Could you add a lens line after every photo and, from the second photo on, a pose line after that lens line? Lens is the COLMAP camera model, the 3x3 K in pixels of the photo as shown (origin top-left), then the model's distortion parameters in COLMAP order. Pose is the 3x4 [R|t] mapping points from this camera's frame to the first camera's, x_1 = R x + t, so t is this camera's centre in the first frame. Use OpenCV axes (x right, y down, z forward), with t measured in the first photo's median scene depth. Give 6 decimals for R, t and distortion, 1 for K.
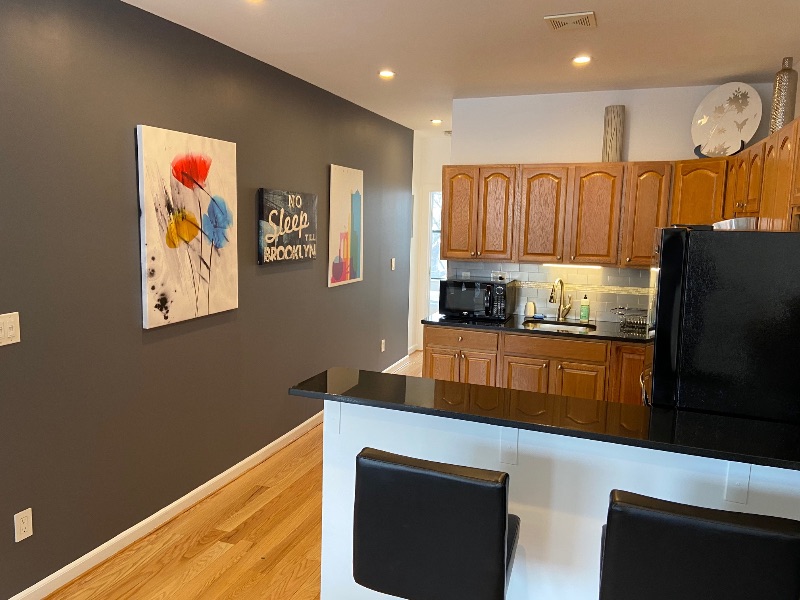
lens RADIAL K [[576.1, 0, 400.0], [0, 576.1, 300.0], [0, 0, 1]] dist [0.002592, -0.104137]
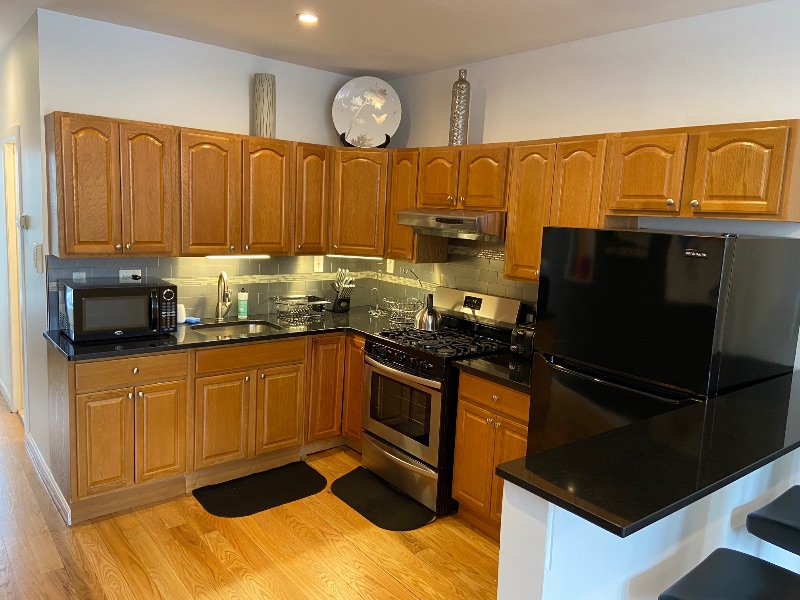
lens RADIAL K [[576.1, 0, 400.0], [0, 576.1, 300.0], [0, 0, 1]] dist [0.002592, -0.104137]
pose [[0.467756, -0.122775, 0.875289, -0.356922], [0.076736, 0.992207, 0.098167, -0.063110], [-0.880520, 0.021248, 0.473532, 0.404031]]
